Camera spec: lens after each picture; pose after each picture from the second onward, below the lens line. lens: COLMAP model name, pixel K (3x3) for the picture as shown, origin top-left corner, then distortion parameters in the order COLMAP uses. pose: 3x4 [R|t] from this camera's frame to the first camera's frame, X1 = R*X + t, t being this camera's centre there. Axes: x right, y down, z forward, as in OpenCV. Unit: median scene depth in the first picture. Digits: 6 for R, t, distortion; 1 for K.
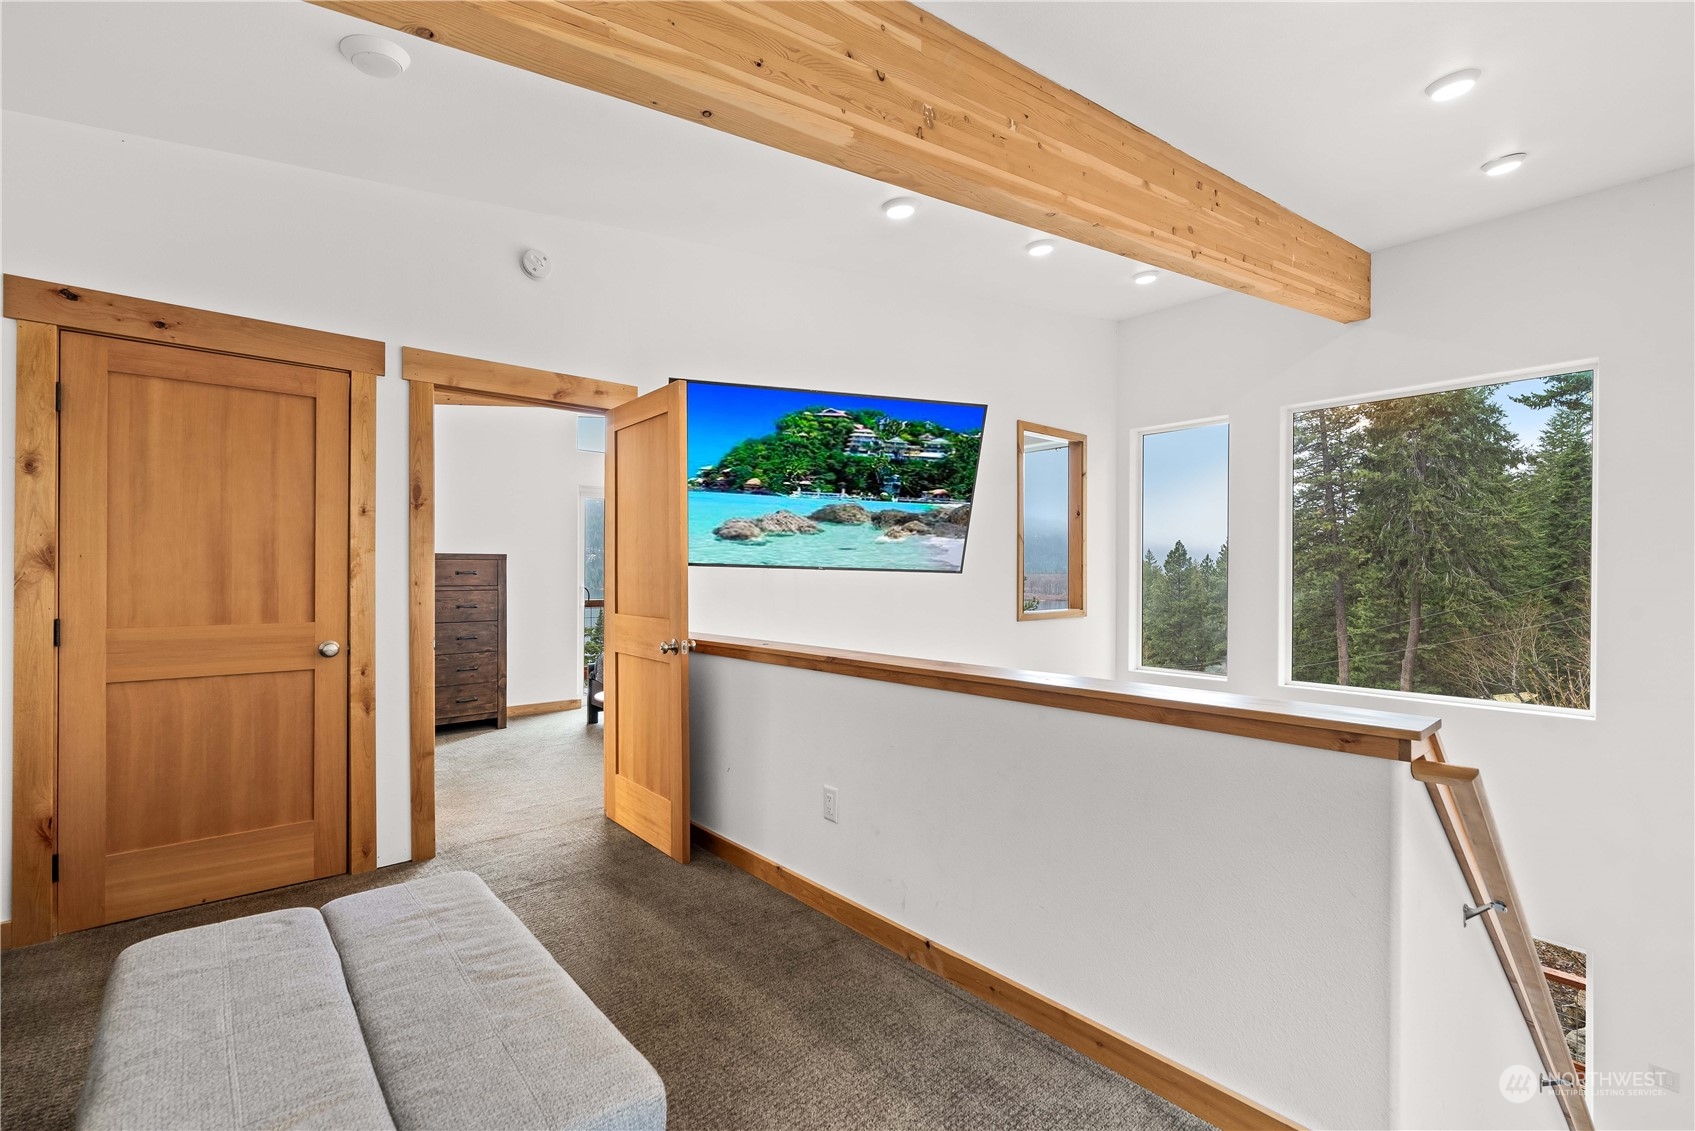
lens RADIAL K [[742.9, 0, 848.7], [0, 742.9, 574.1], [0, 0, 1]] dist [-0.001288, -0.000707]
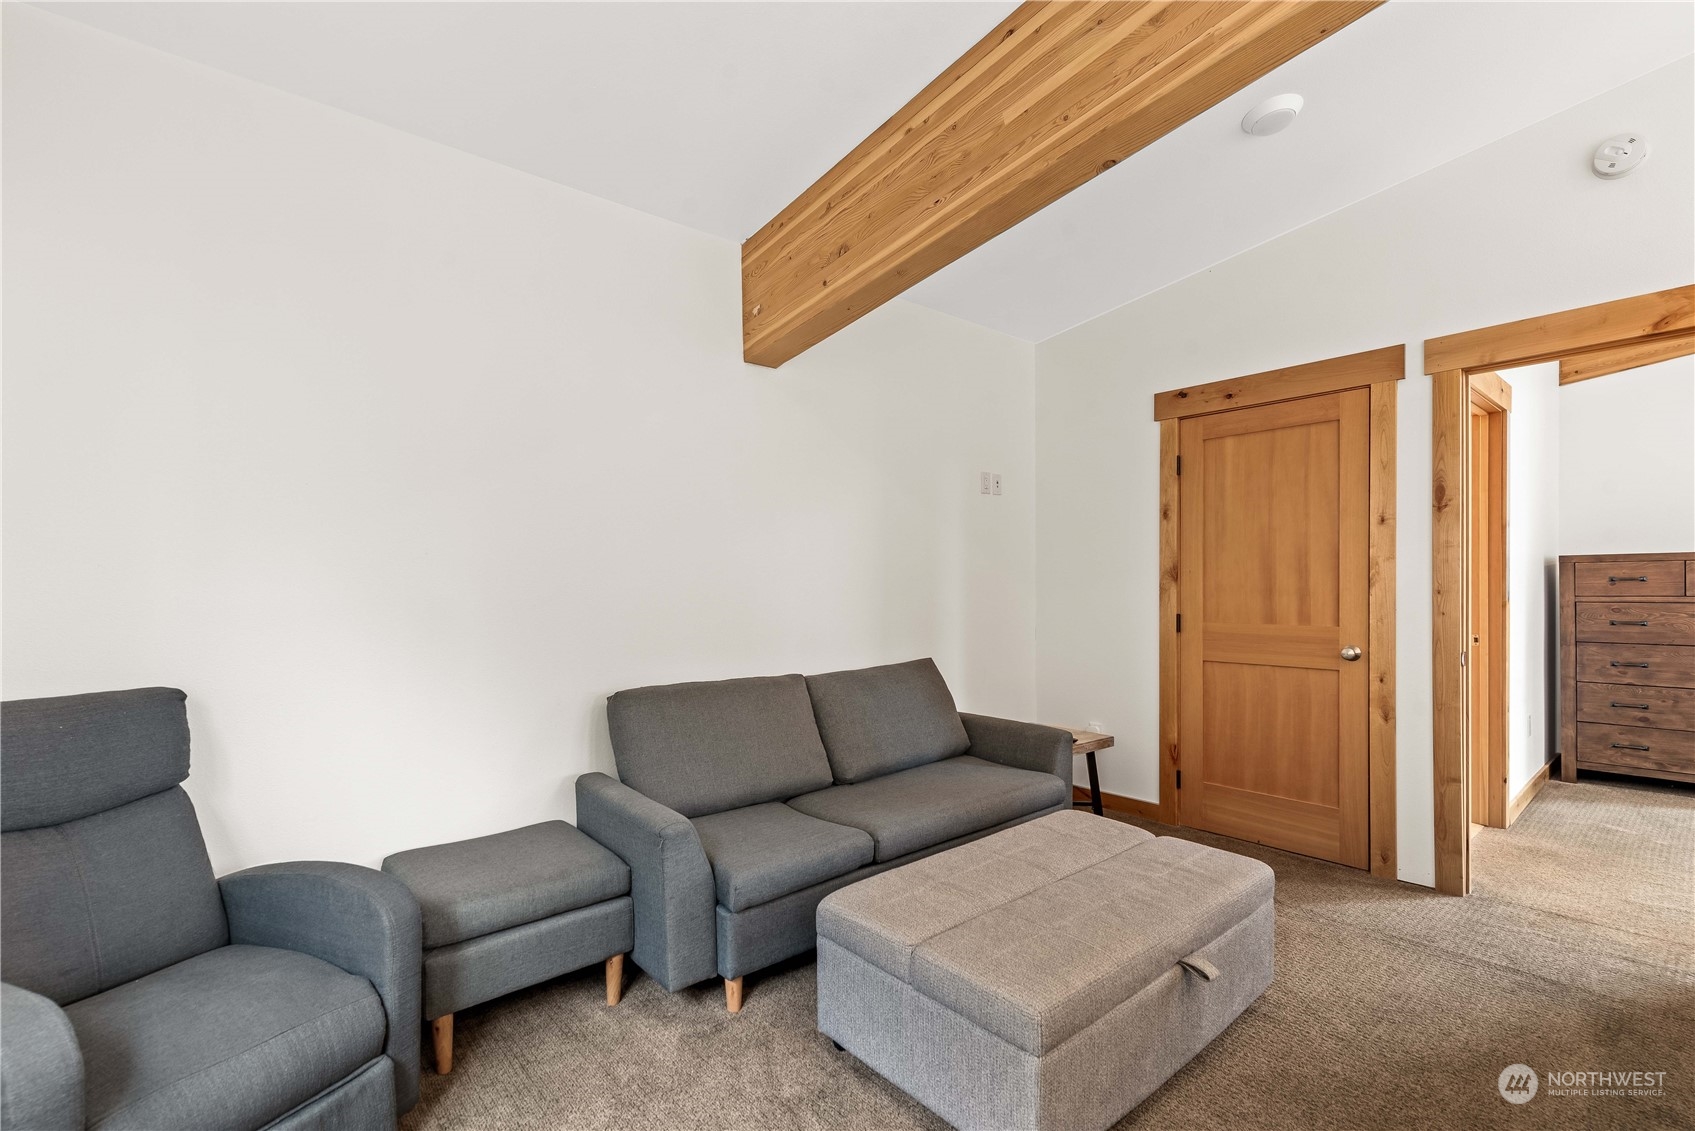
lens RADIAL K [[742.9, 0, 831.9], [0, 742.9, 592.9], [0, 0, 1]] dist [-0.001288, -0.000707]
pose [[-0.016867, 0.008257, -0.999824, 0.385136], [0.007184, 0.999941, 0.008136, 0.000649], [0.999832, -0.007045, -0.016926, 0.282668]]
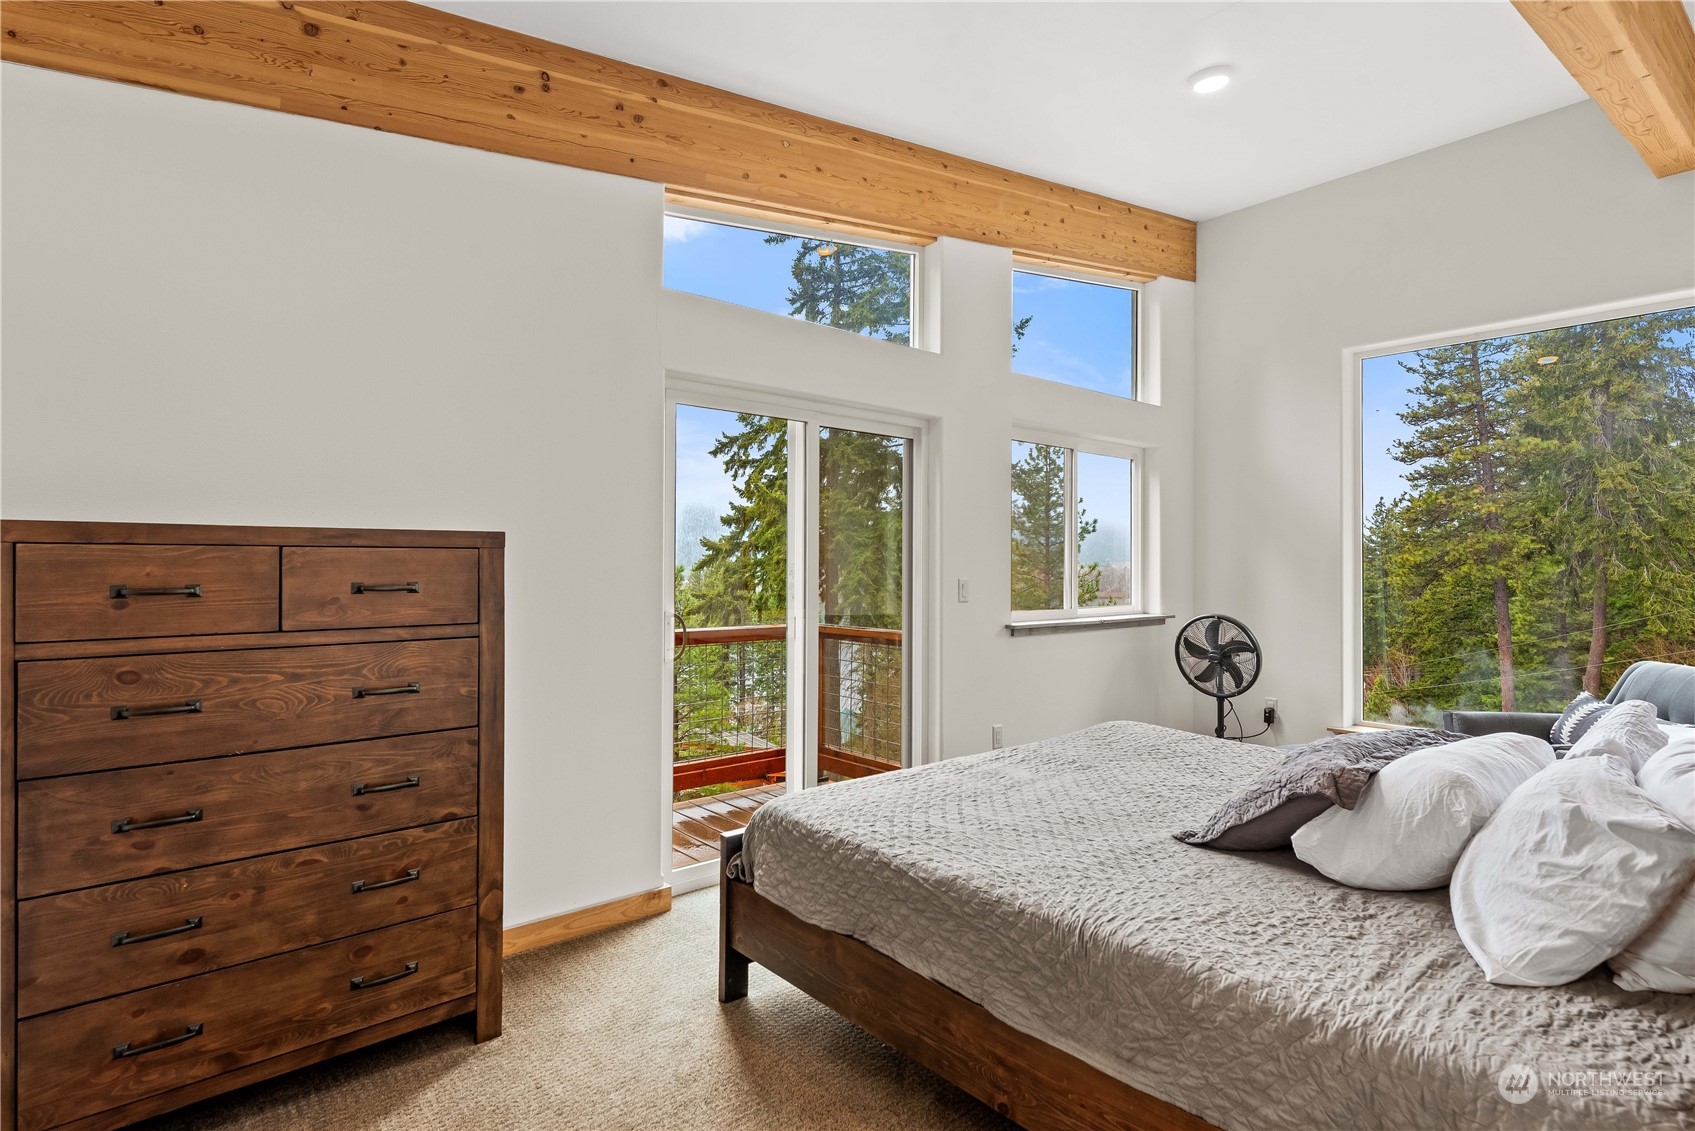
lens RADIAL K [[865.3, 0, 847.6], [0, 865.3, 567.6], [0, 0, 1]] dist [0.014962, 0.000390]
pose [[0.999506, -0.002786, -0.031311, -0.576492], [0.002708, 0.999993, -0.002519, -0.017647], [0.031318, 0.002433, 0.999507, 1.203398]]
